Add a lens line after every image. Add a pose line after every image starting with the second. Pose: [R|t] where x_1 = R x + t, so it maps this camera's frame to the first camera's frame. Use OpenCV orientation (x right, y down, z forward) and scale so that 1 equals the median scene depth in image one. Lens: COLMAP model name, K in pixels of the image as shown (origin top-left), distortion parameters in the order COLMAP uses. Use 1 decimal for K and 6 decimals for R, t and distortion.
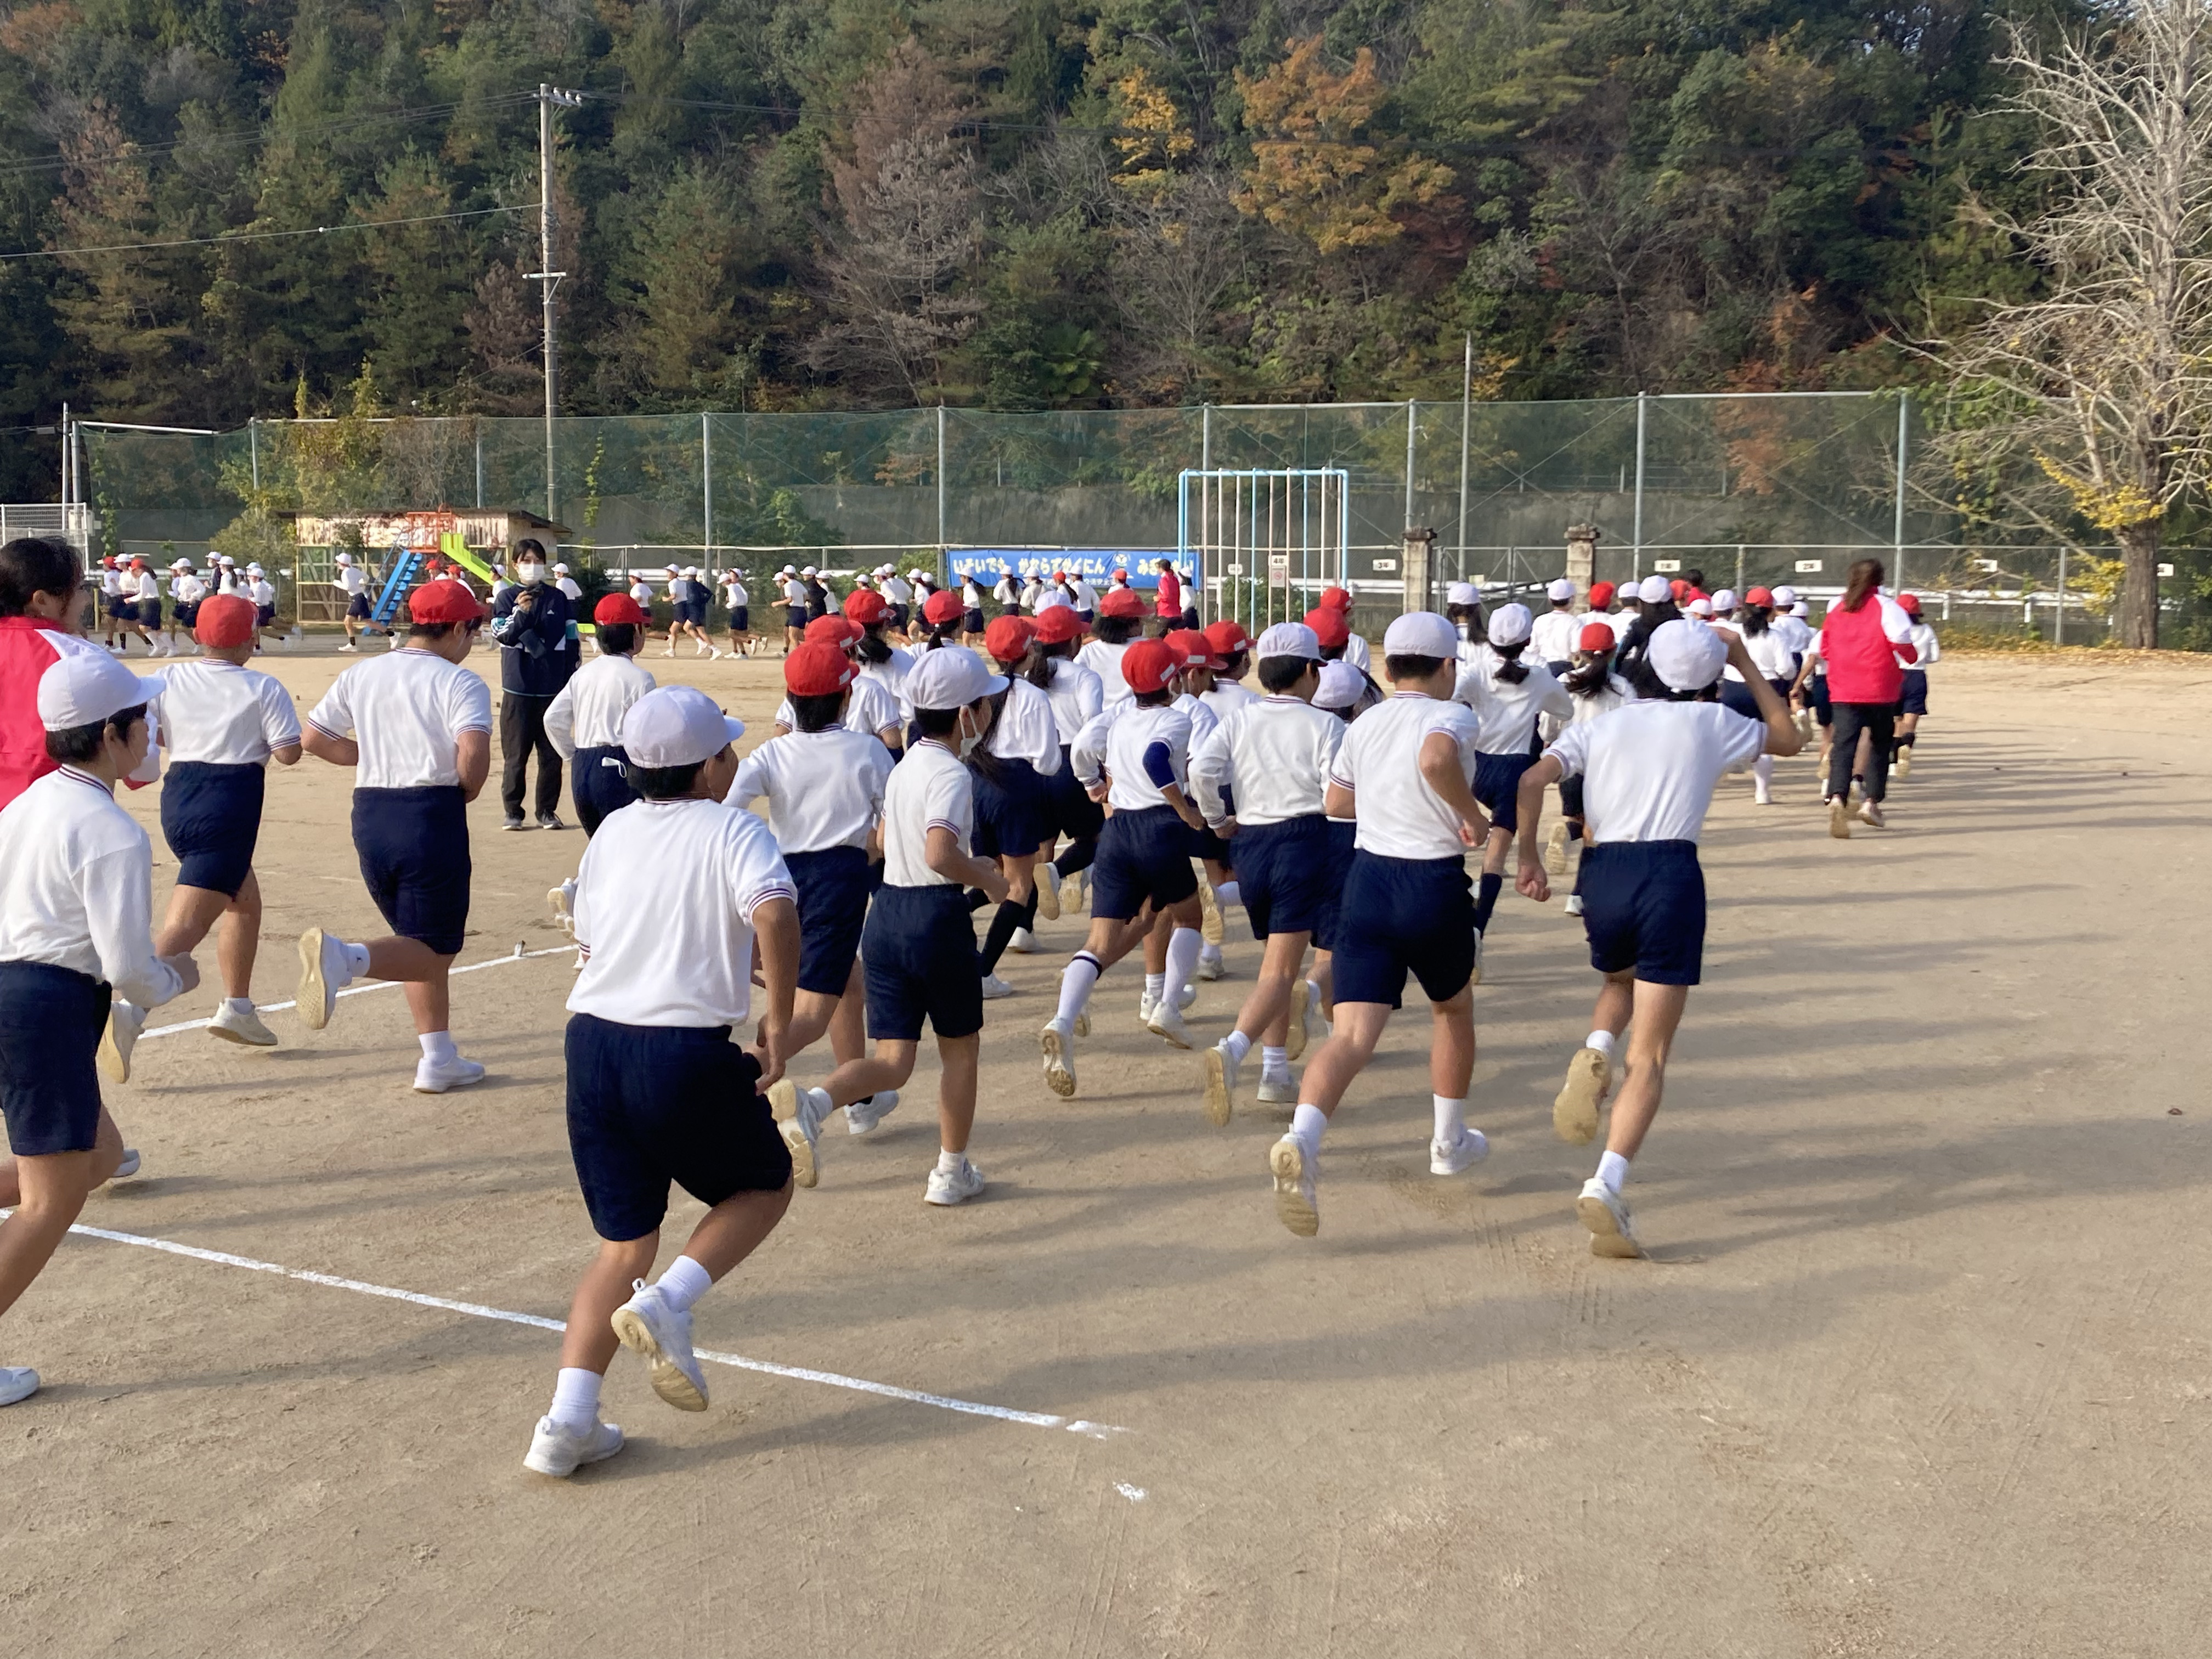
lens RADIAL K [[2601.9, 0, 1105.1], [0, 2601.9, 830.8], [0, 0, 1]] dist [0.008018, 0.000000]
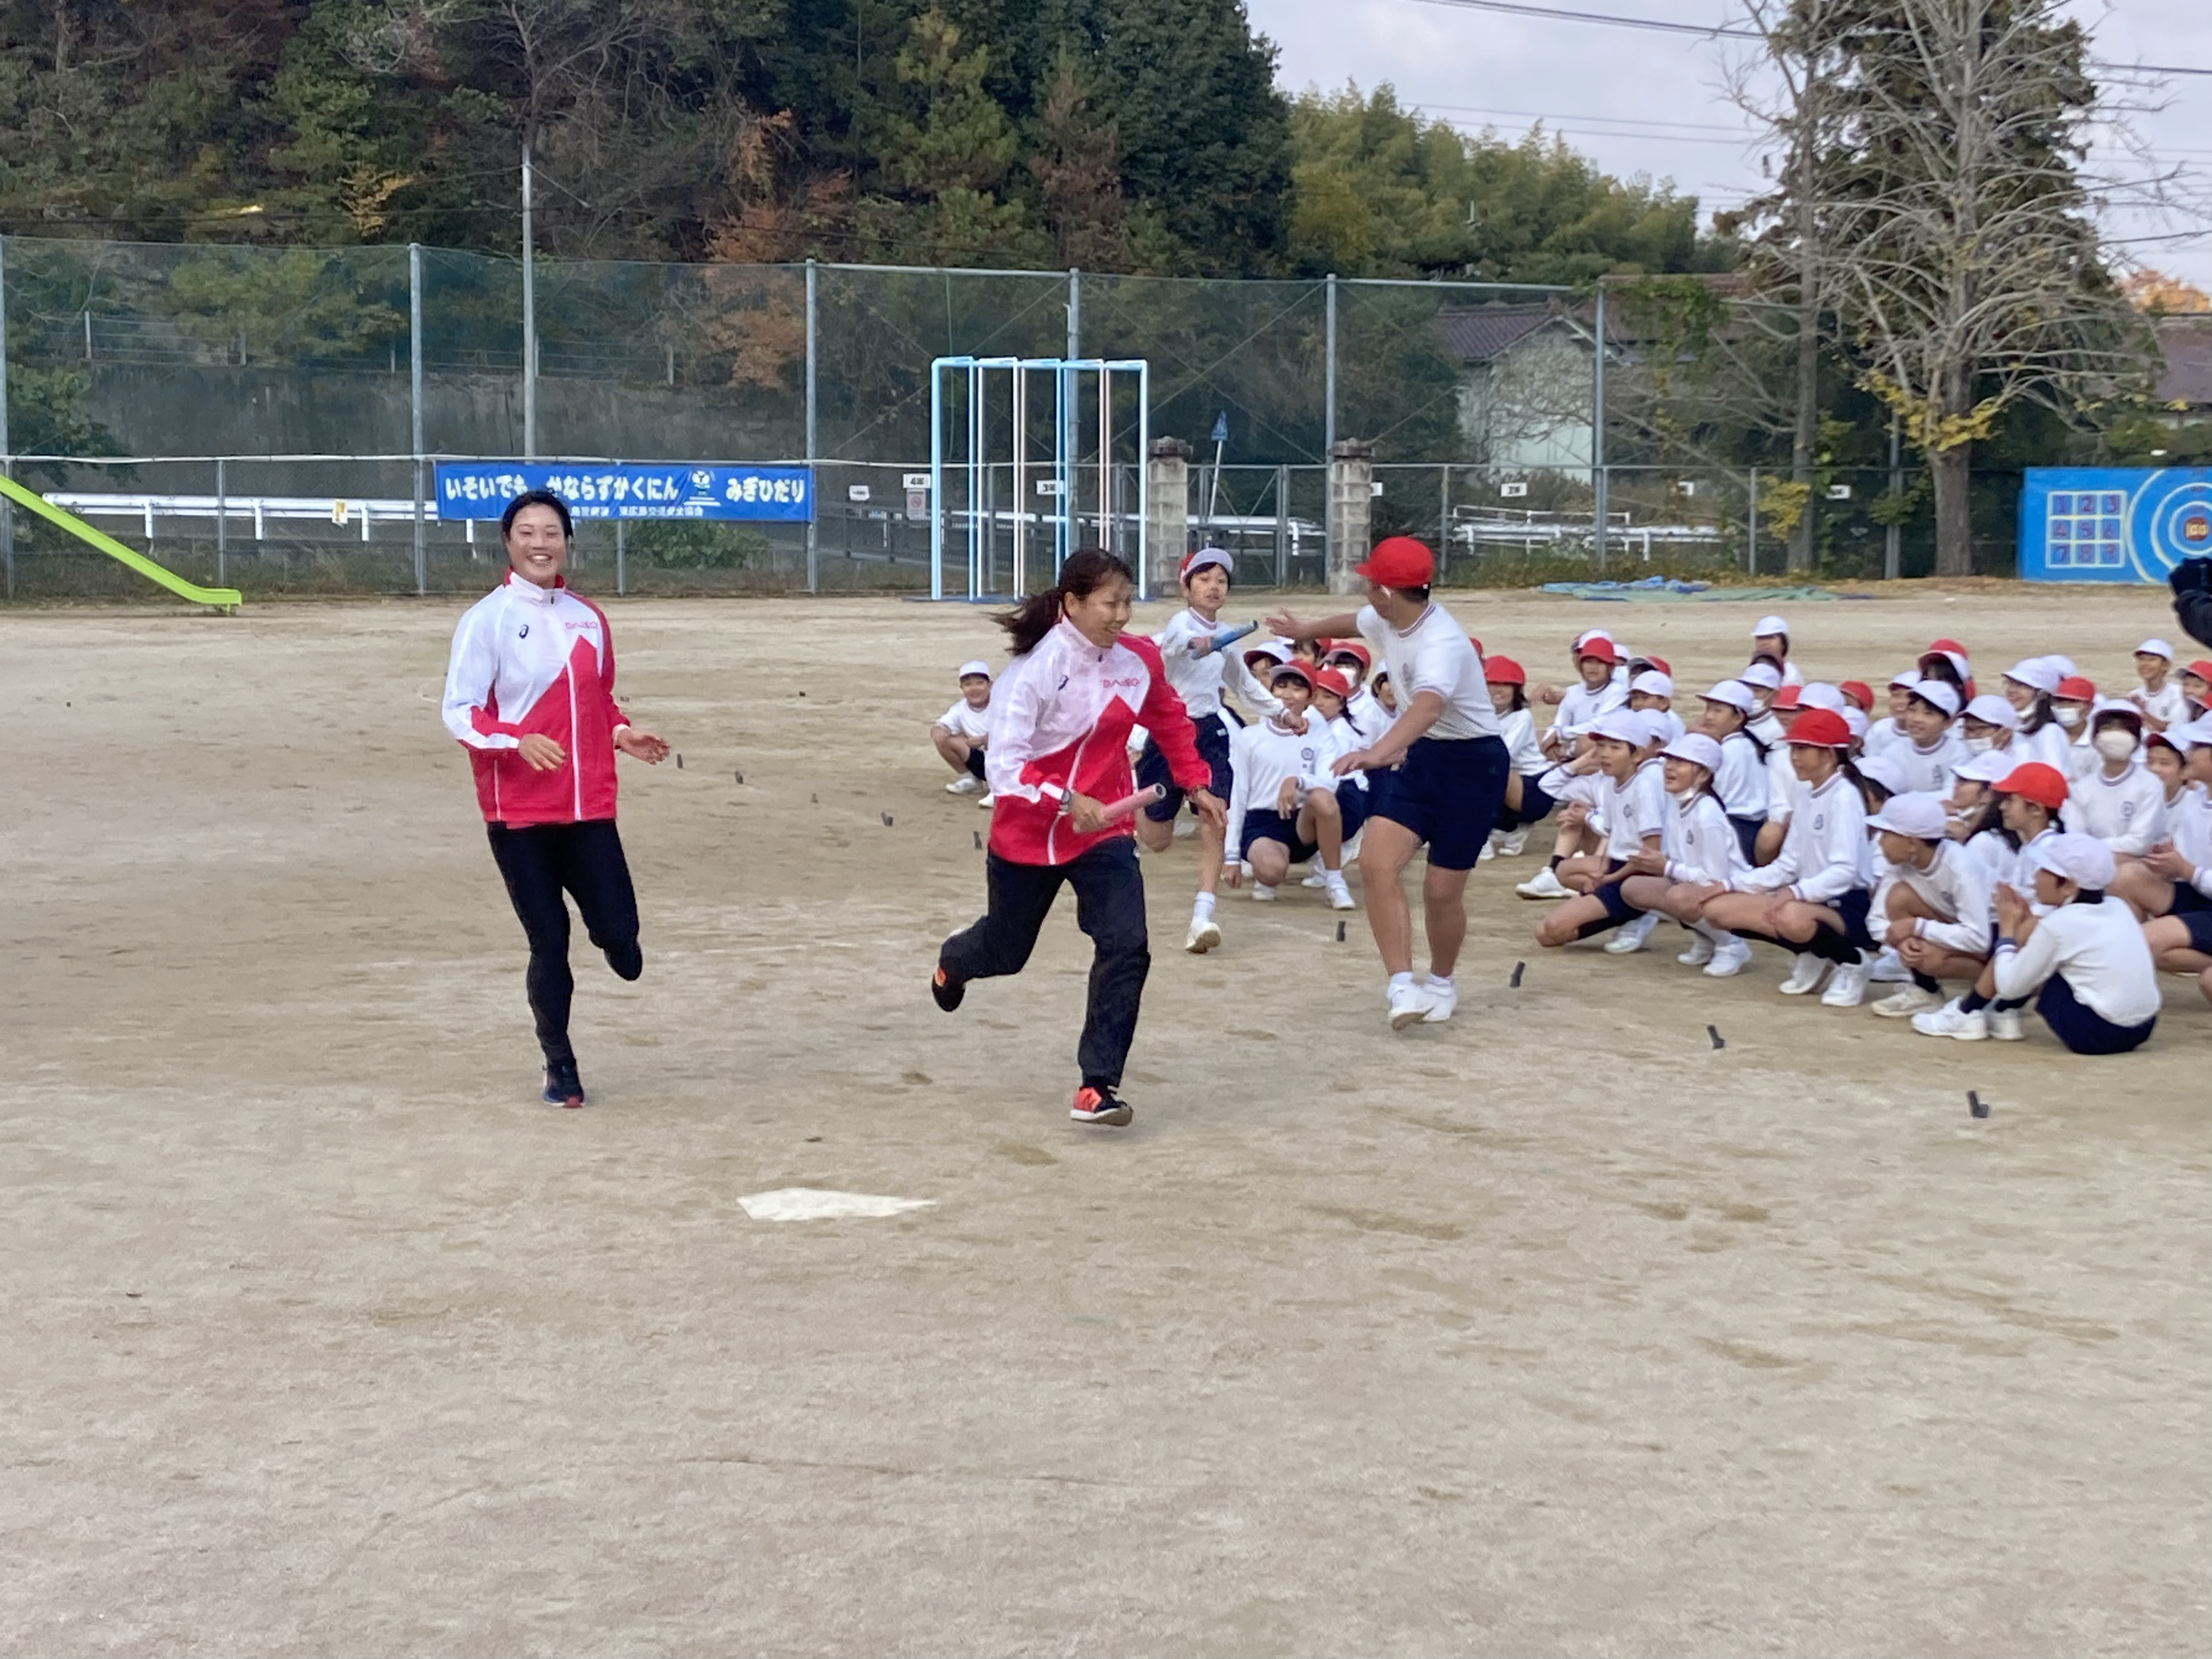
lens RADIAL K [[4022.4, 0, 1105.0], [0, 4022.4, 821.6], [0, 0, 1]] dist [0.053443, 0.000000]
pose [[0.556118, -0.074133, 0.827790, -0.873513], [0.077597, 0.996295, 0.037093, -0.049749], [-0.827473, 0.043606, 0.559810, 0.355904]]
